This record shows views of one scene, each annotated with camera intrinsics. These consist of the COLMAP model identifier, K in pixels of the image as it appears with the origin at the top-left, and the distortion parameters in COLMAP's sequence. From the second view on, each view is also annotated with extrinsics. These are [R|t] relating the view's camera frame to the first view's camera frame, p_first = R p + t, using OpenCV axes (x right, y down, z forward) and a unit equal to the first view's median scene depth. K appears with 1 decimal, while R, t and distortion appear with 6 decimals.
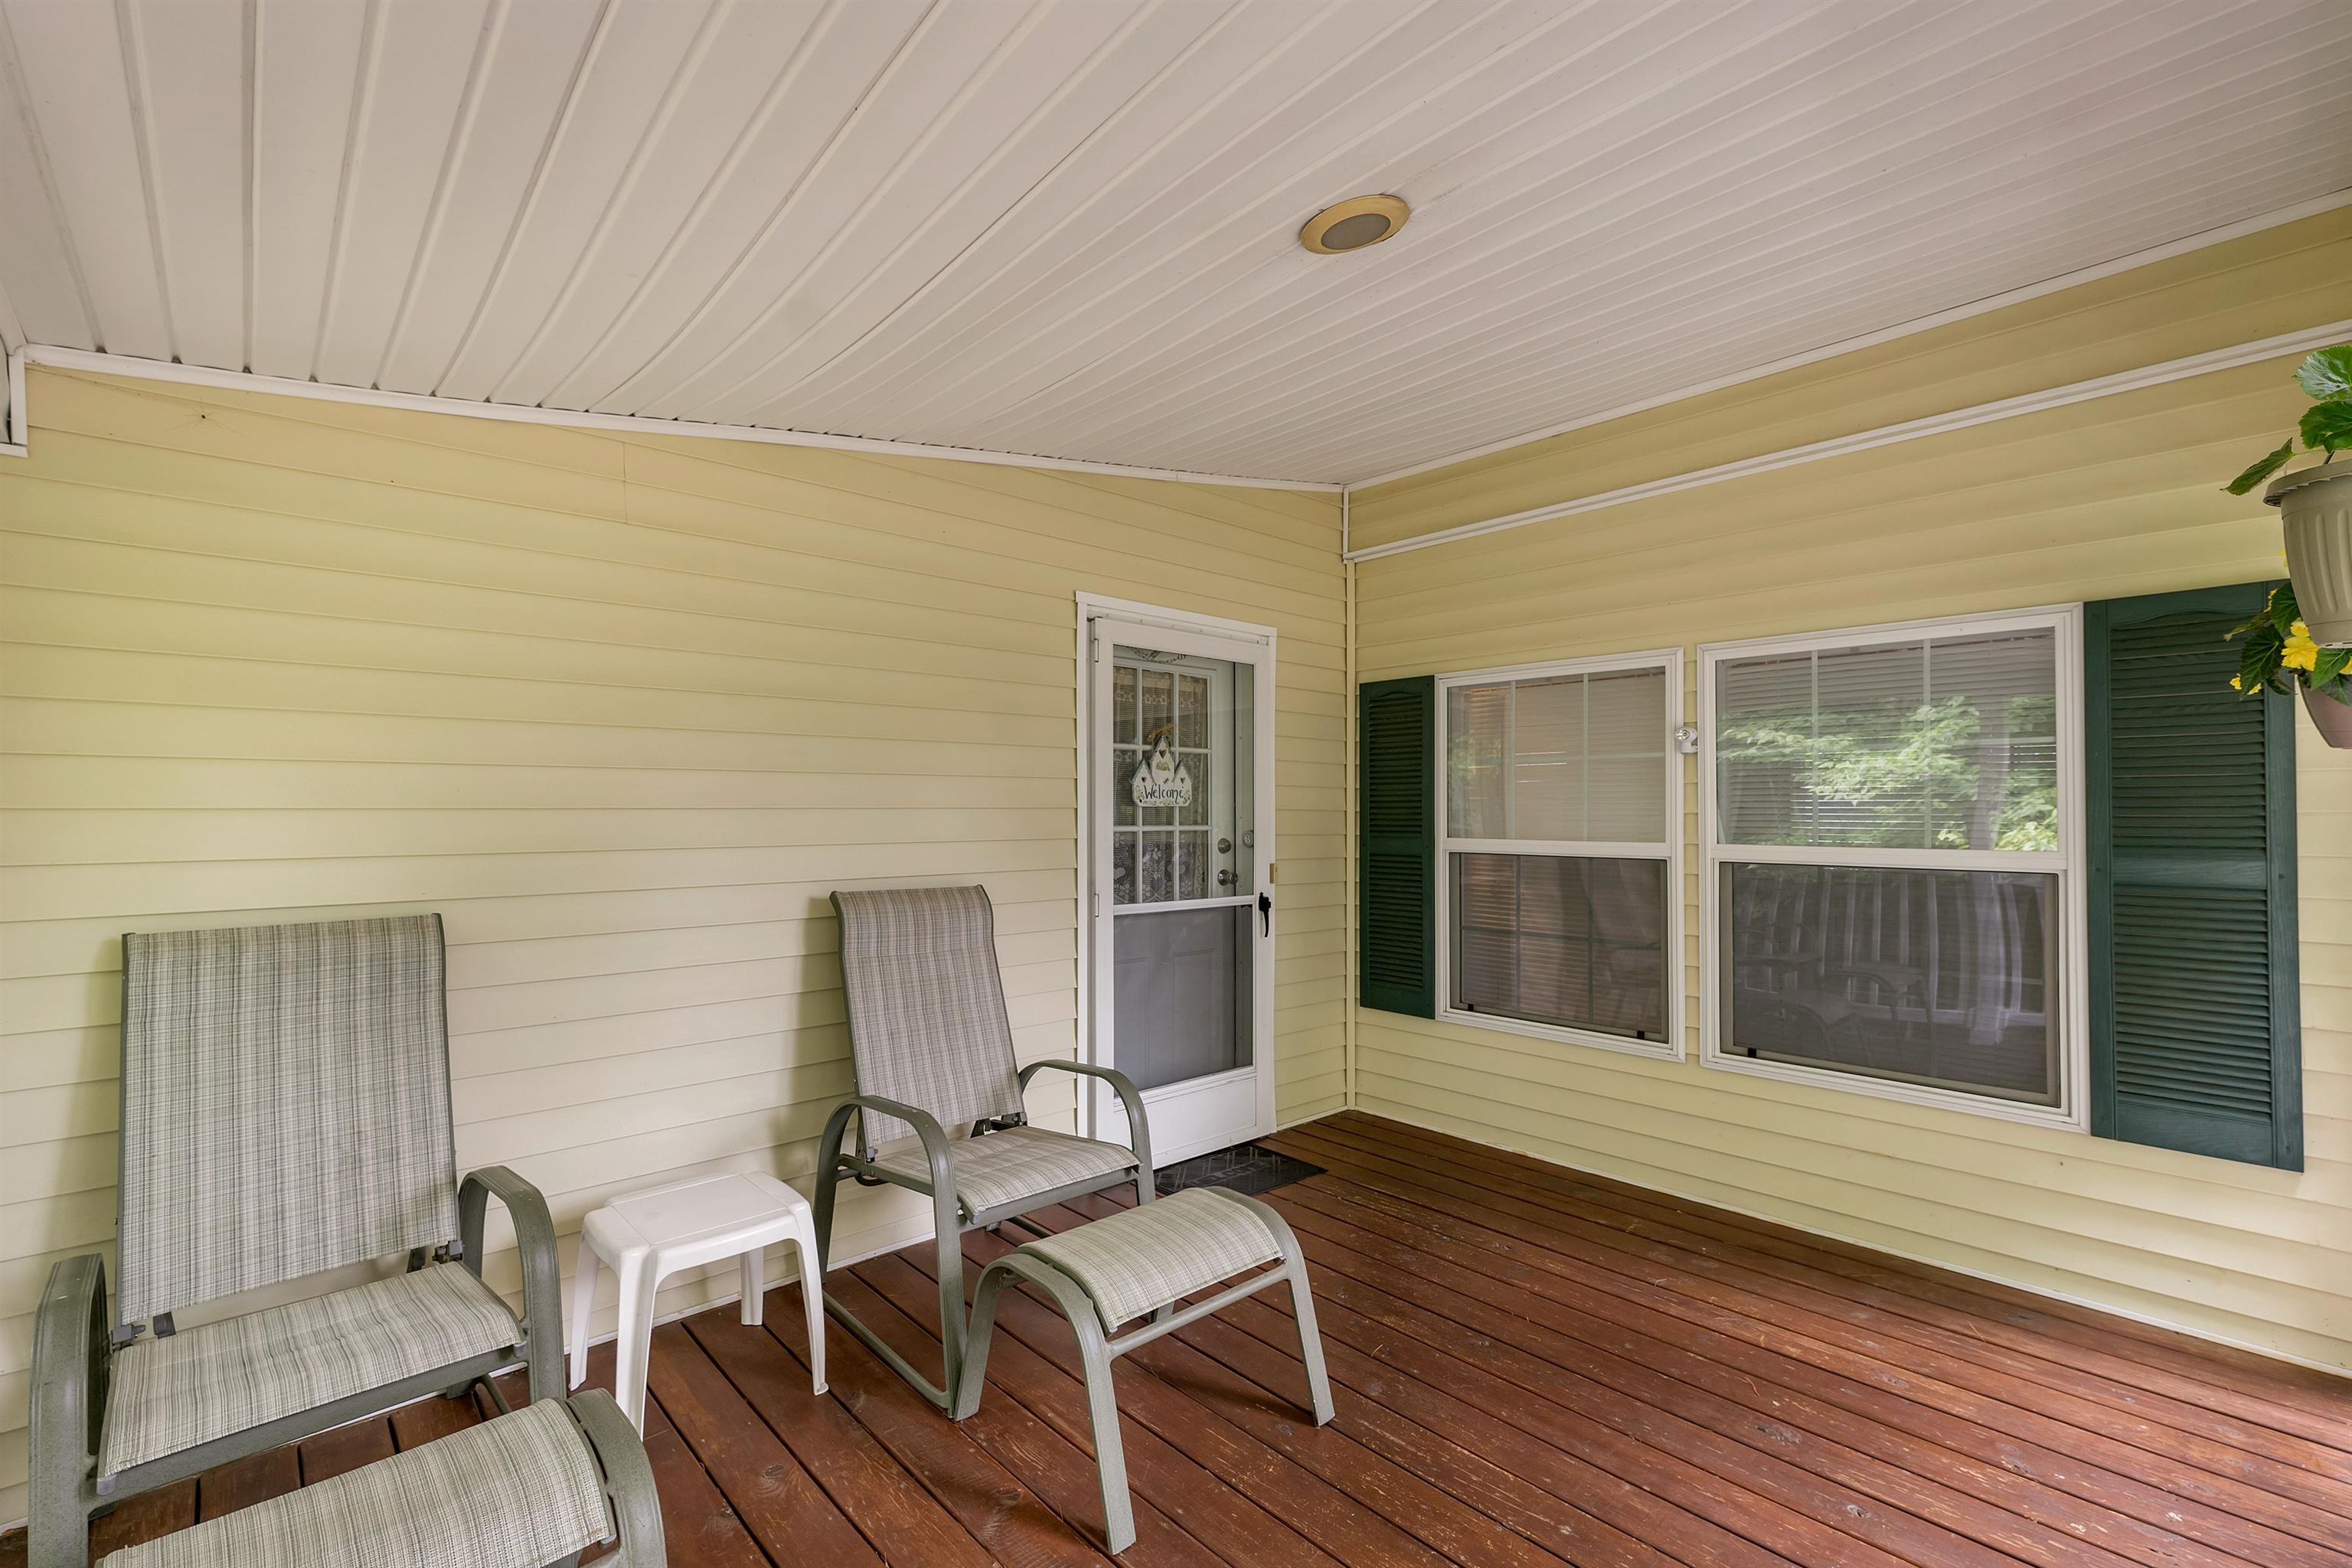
lens RADIAL K [[1013.9, 0, 1175.9], [0, 1013.9, 801.1], [0, 0, 1]] dist [0.001405, 0.000032]
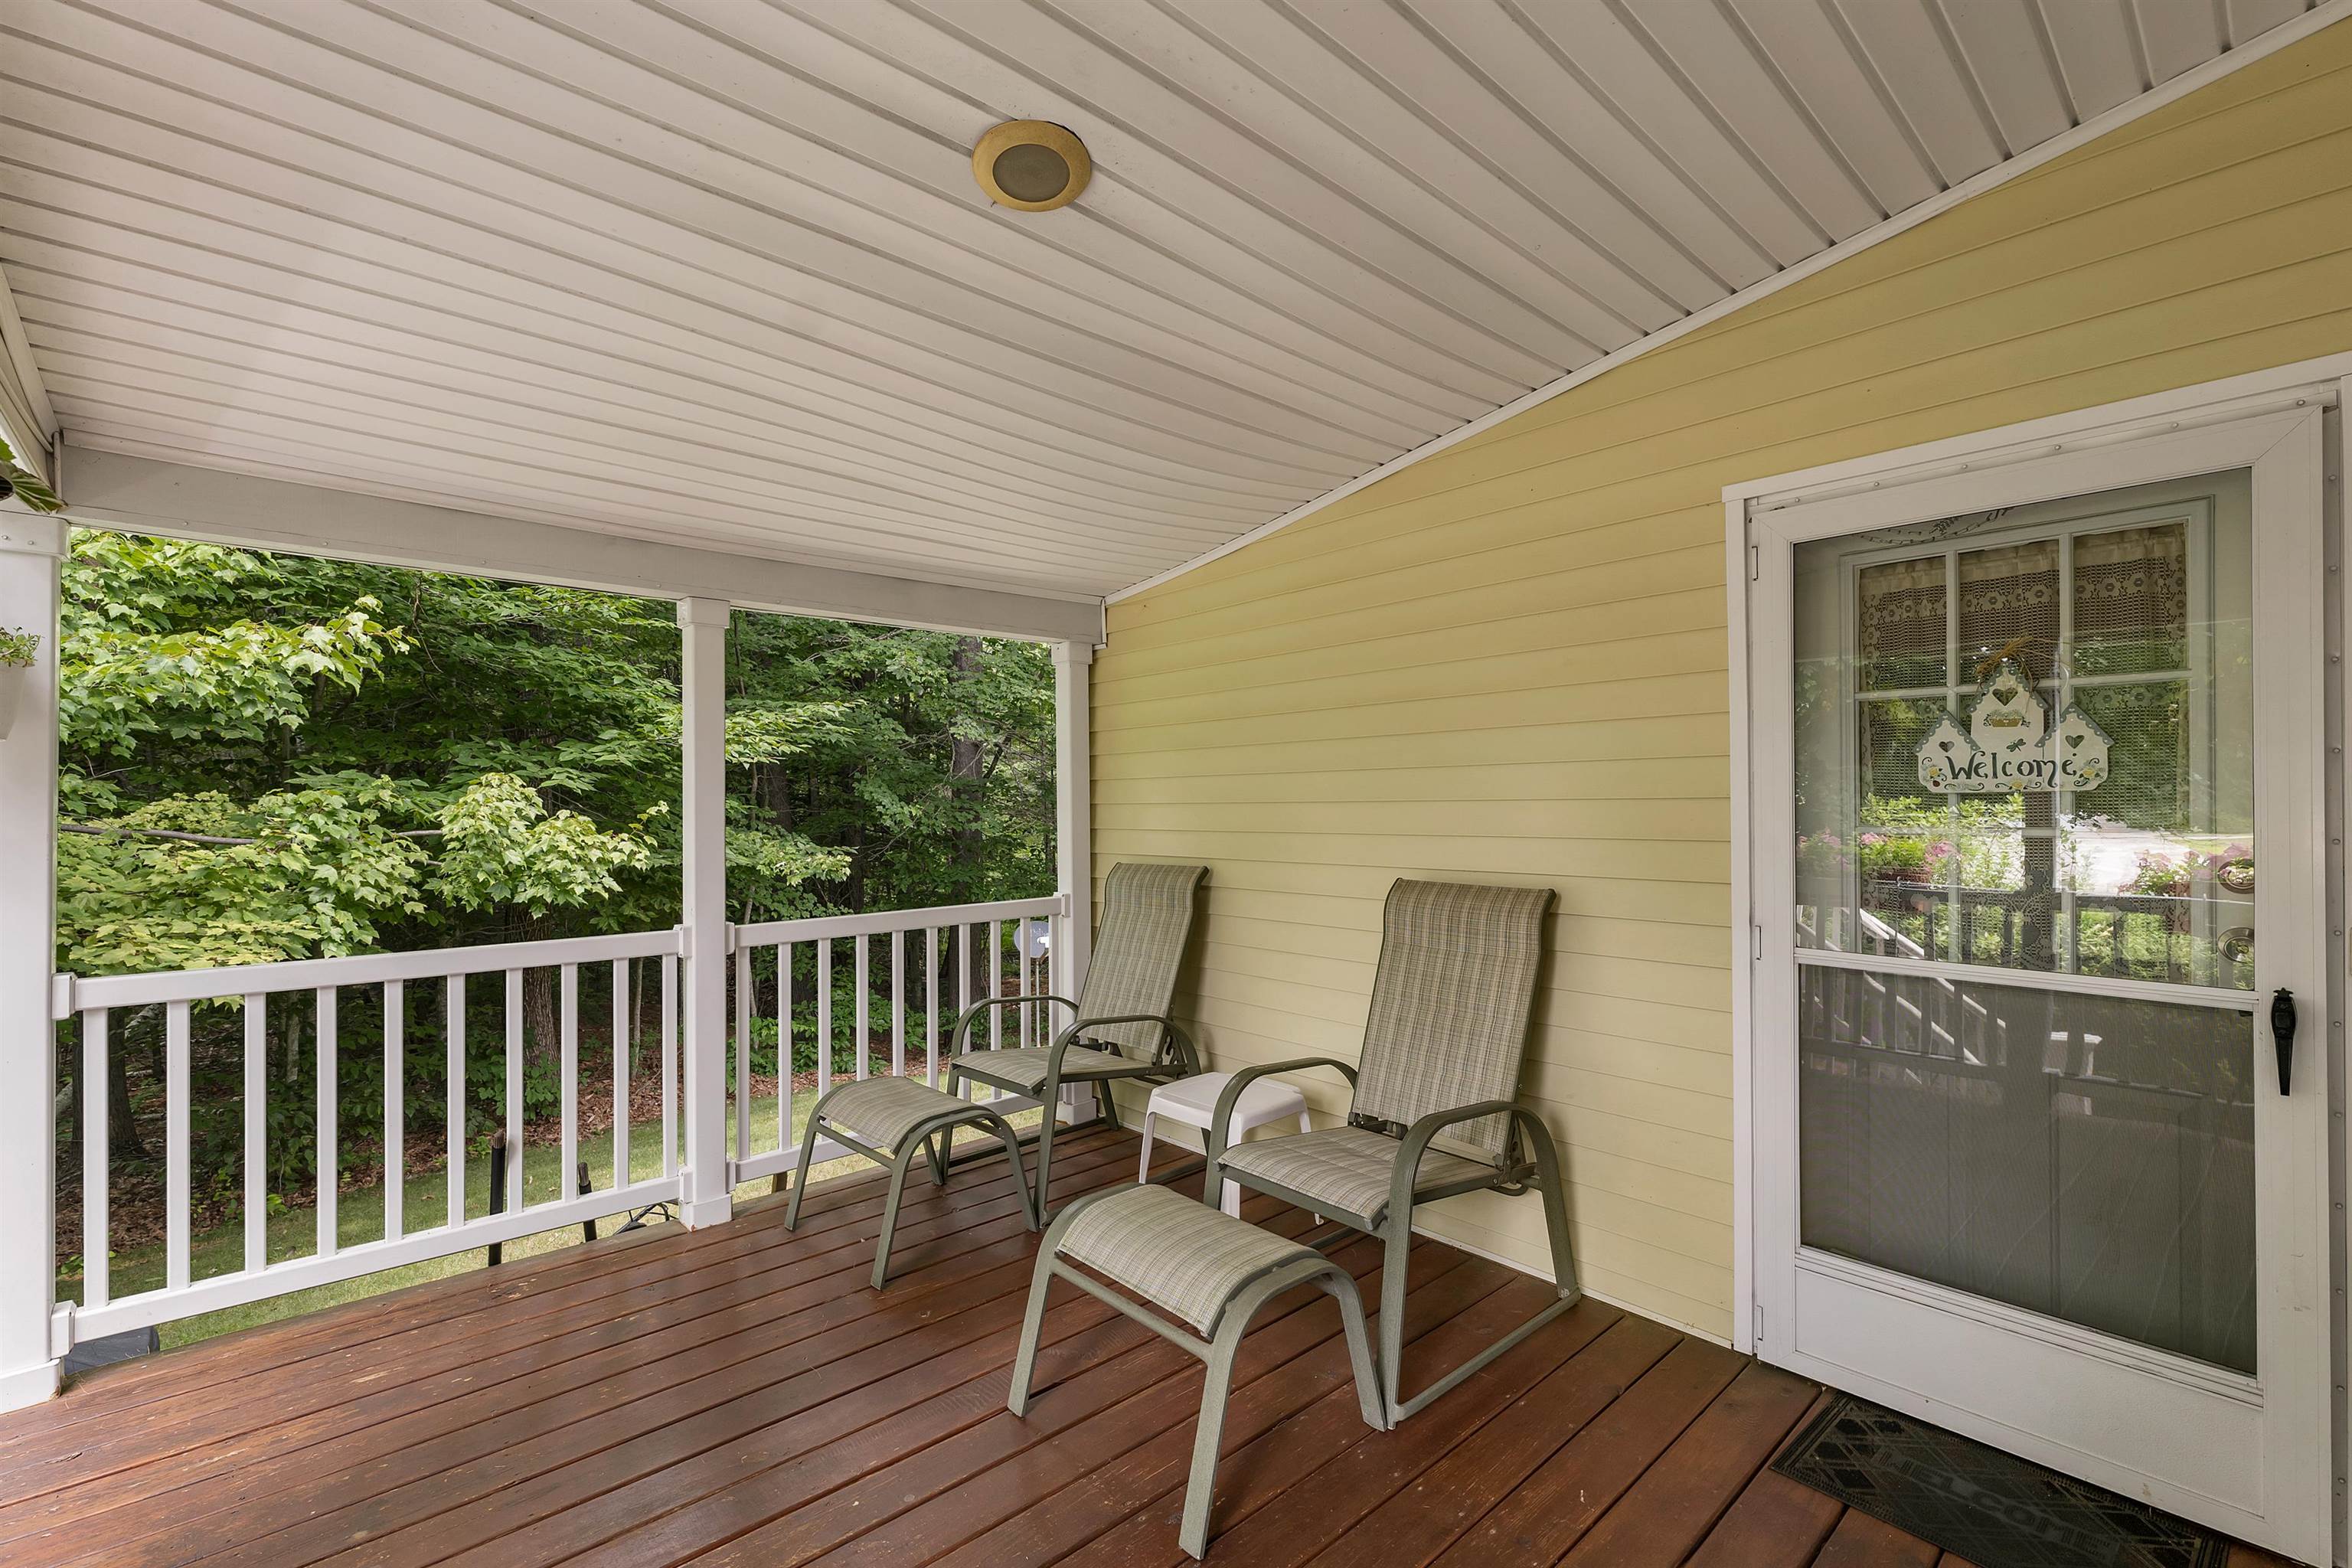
lens RADIAL K [[1013.9, 0, 1181.2], [0, 1013.9, 795.8], [0, 0, 1]] dist [0.001405, 0.000032]
pose [[-0.002003, -0.007350, -0.999971, 0.539206], [0.015777, 0.999848, -0.007381, 0.004201], [0.999874, -0.015792, -0.001887, 0.560040]]
